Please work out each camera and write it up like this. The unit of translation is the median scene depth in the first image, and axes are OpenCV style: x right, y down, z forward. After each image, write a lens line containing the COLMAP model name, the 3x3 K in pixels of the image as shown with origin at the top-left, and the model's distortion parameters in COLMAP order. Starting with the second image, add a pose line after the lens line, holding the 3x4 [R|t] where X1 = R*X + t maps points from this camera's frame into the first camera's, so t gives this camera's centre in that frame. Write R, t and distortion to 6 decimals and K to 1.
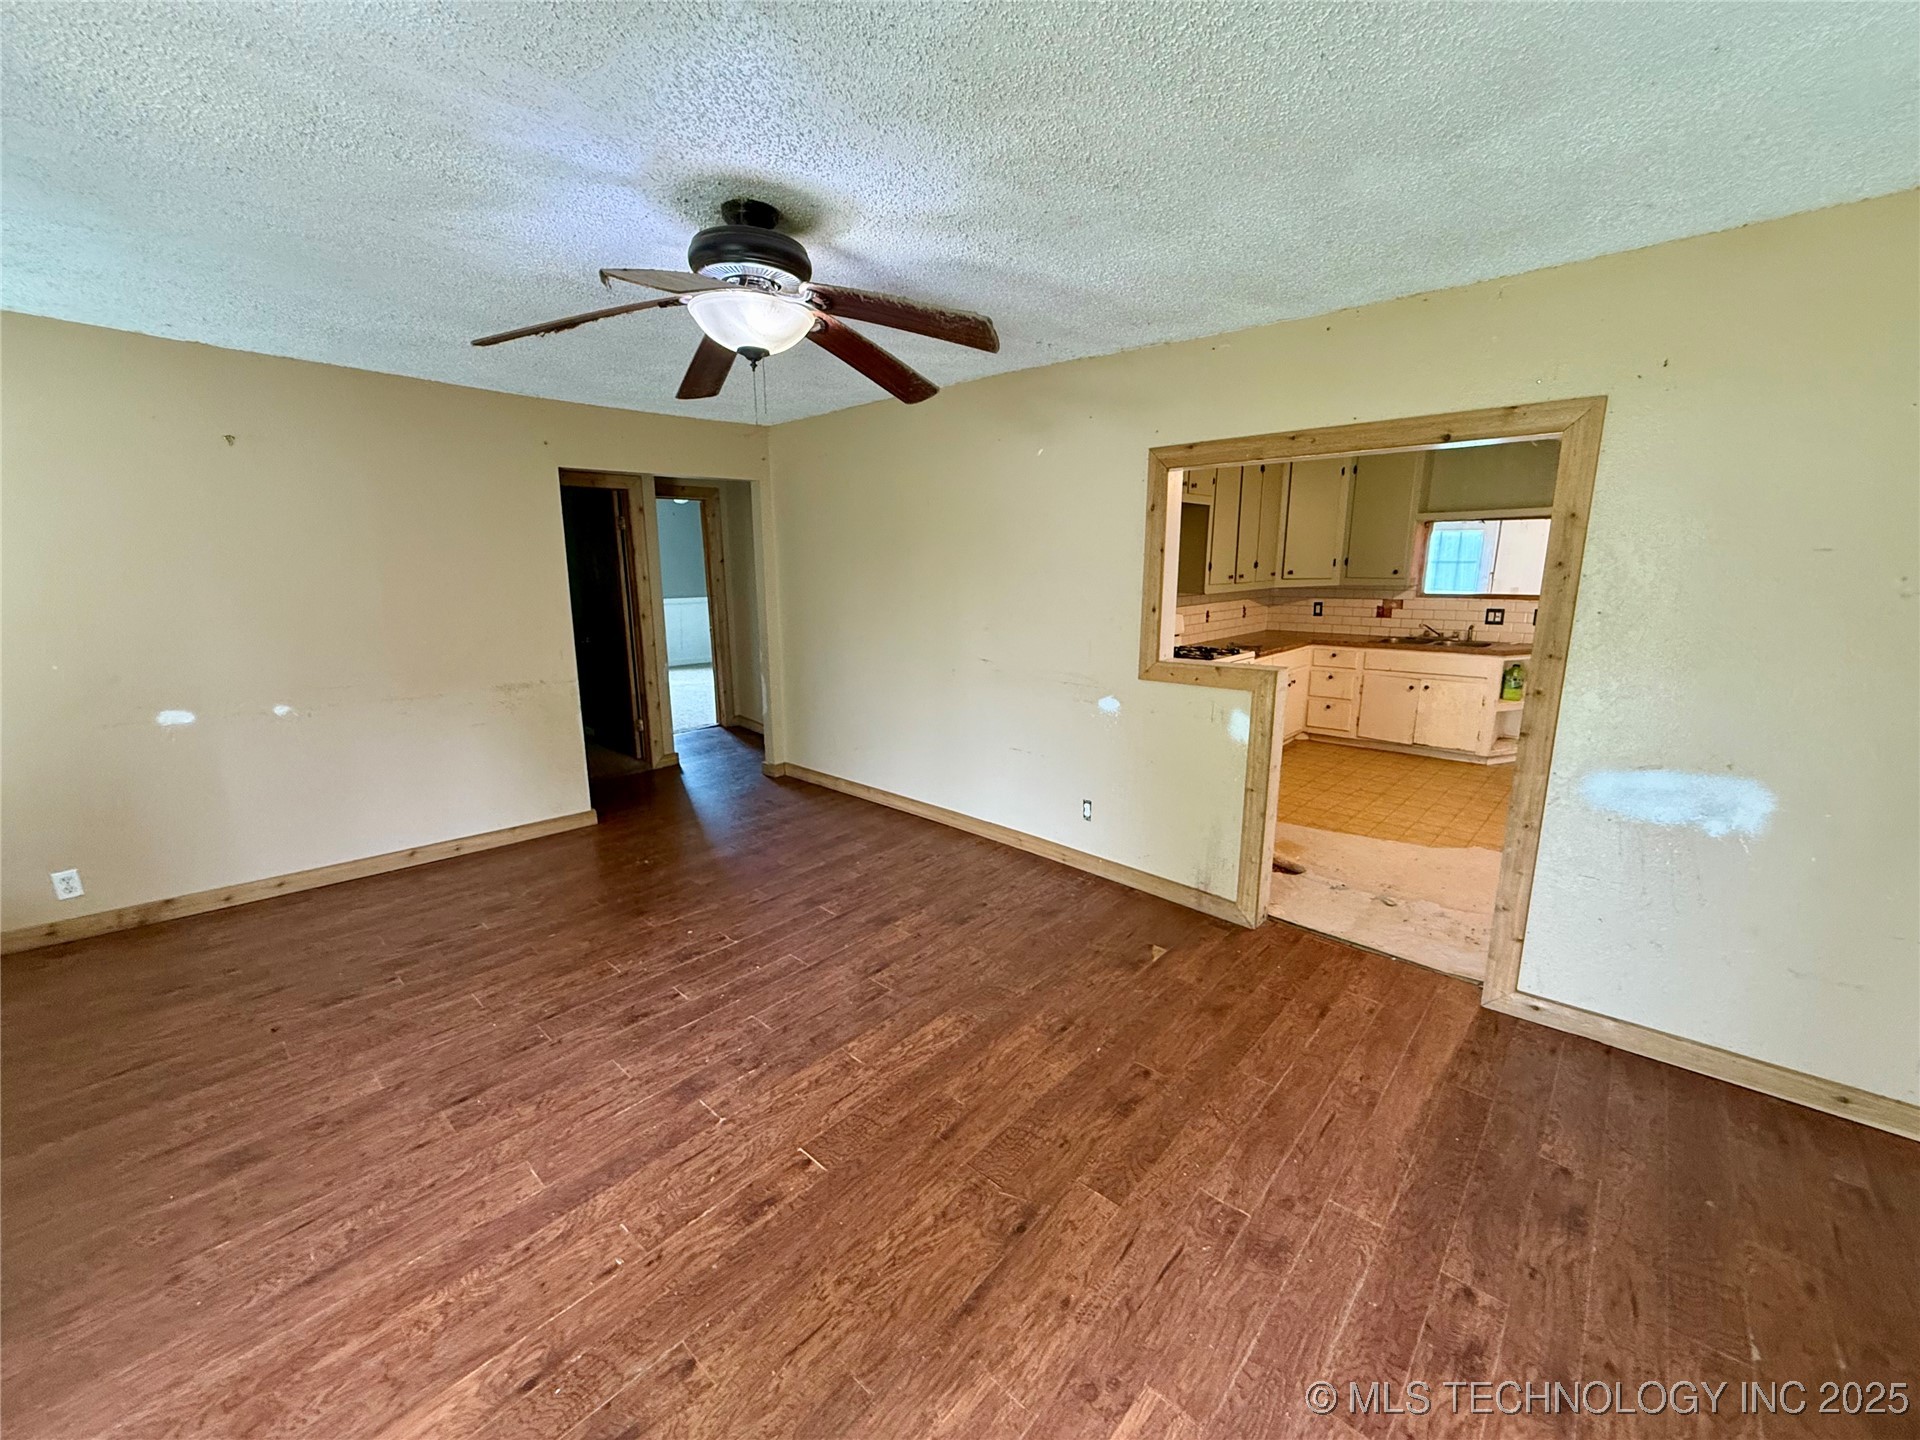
lens RADIAL K [[758.8, 0, 955.9], [0, 758.8, 717.7], [0, 0, 1]] dist [-0.002992, -0.000008]
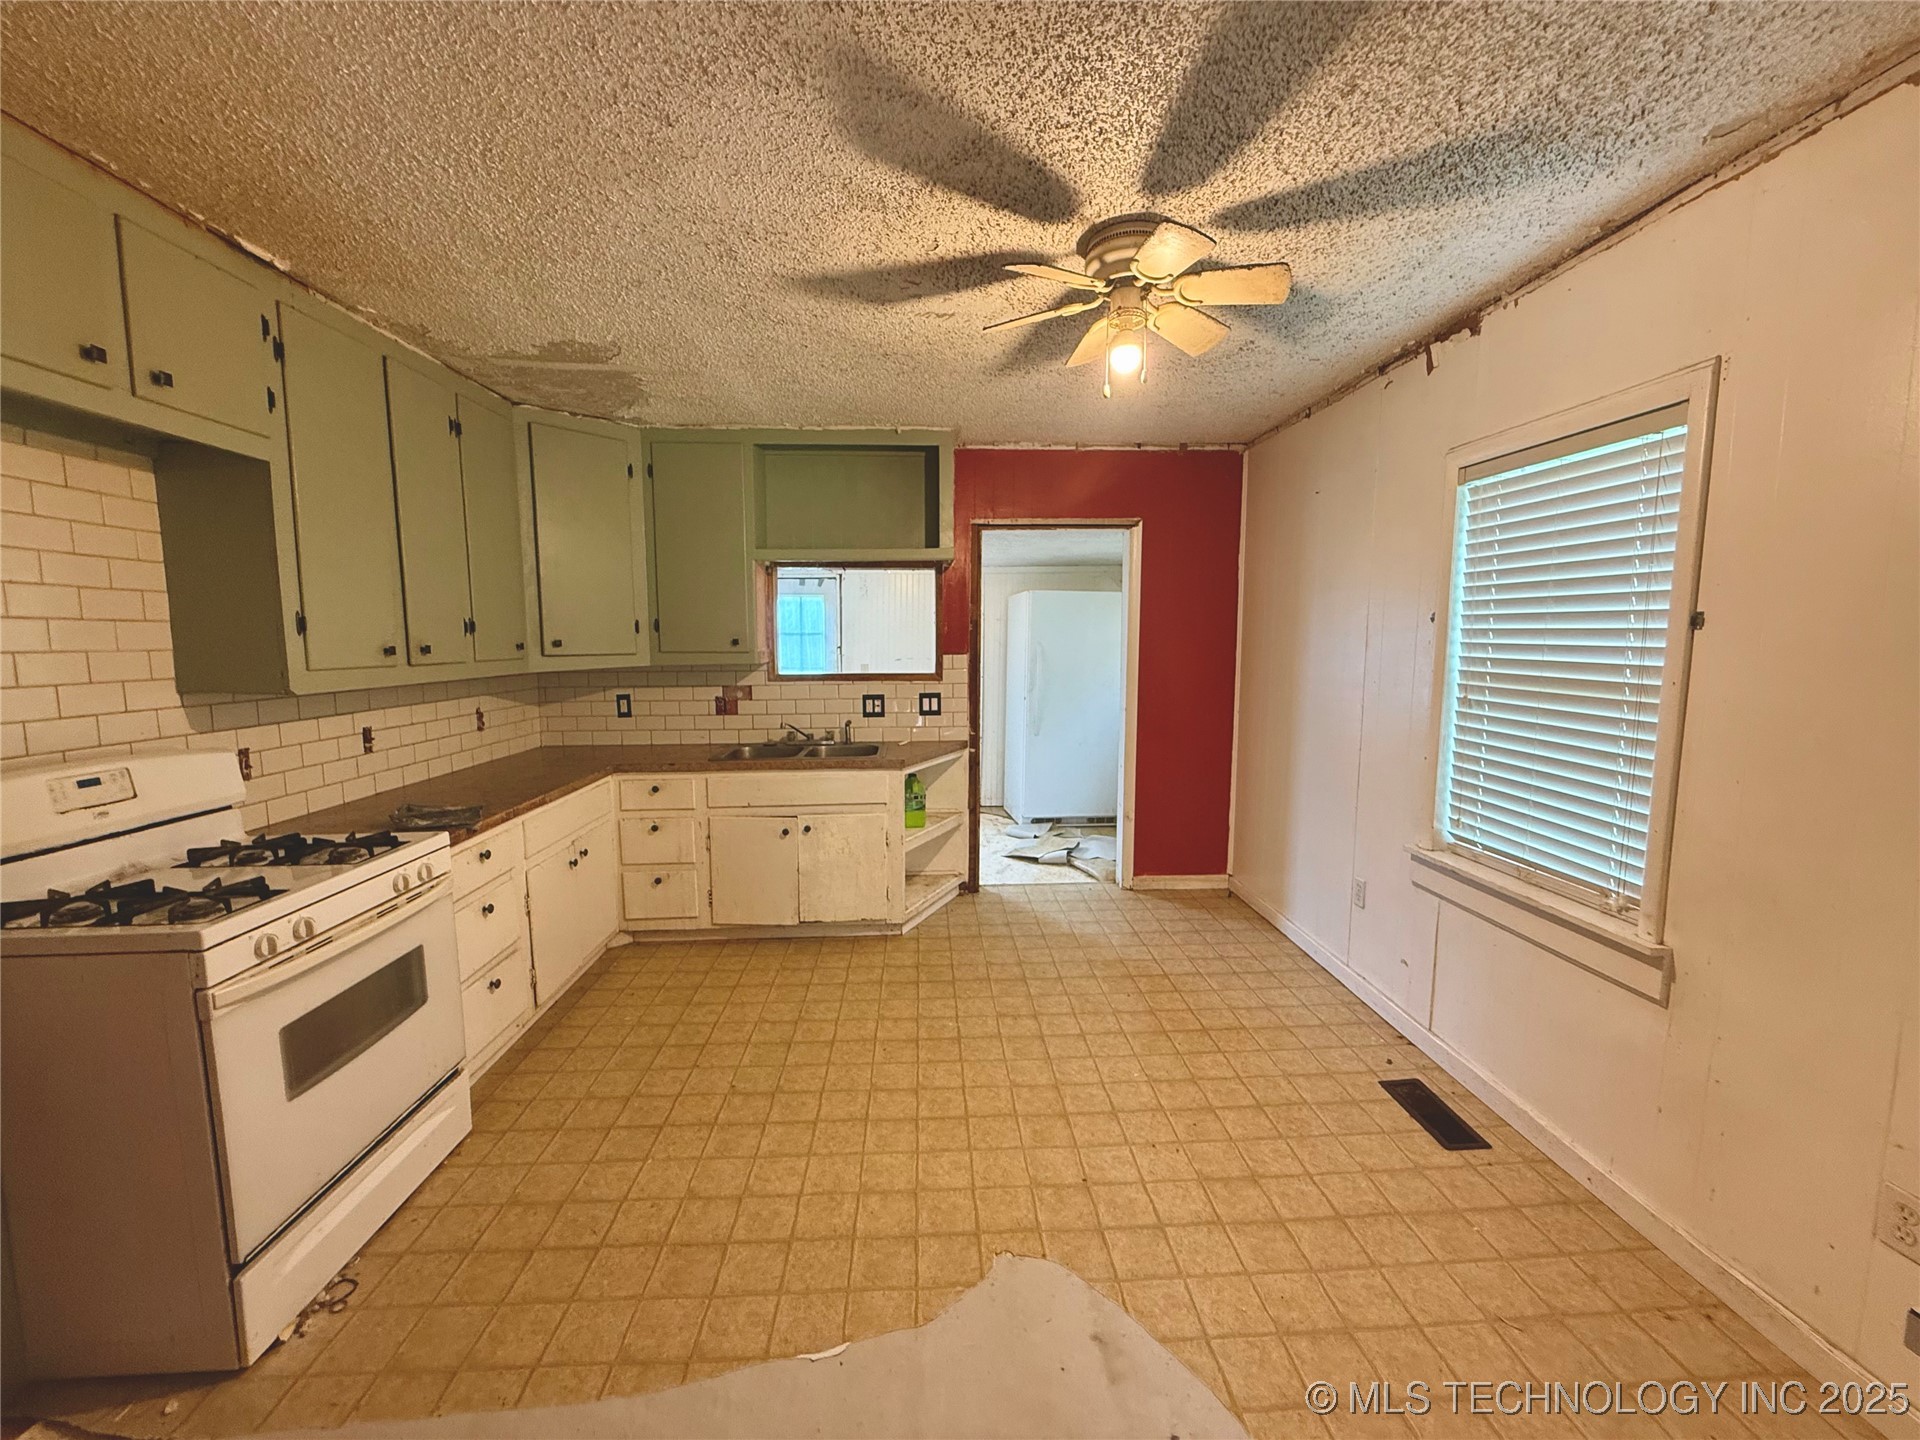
lens RADIAL K [[758.8, 0, 958.1], [0, 758.8, 720.6], [0, 0, 1]] dist [-0.002992, -0.000008]
pose [[0.690488, -0.070559, 0.719894, 0.256447], [0.145122, 0.988509, -0.042307, -0.076749], [-0.708636, 0.133685, 0.692794, 0.452089]]
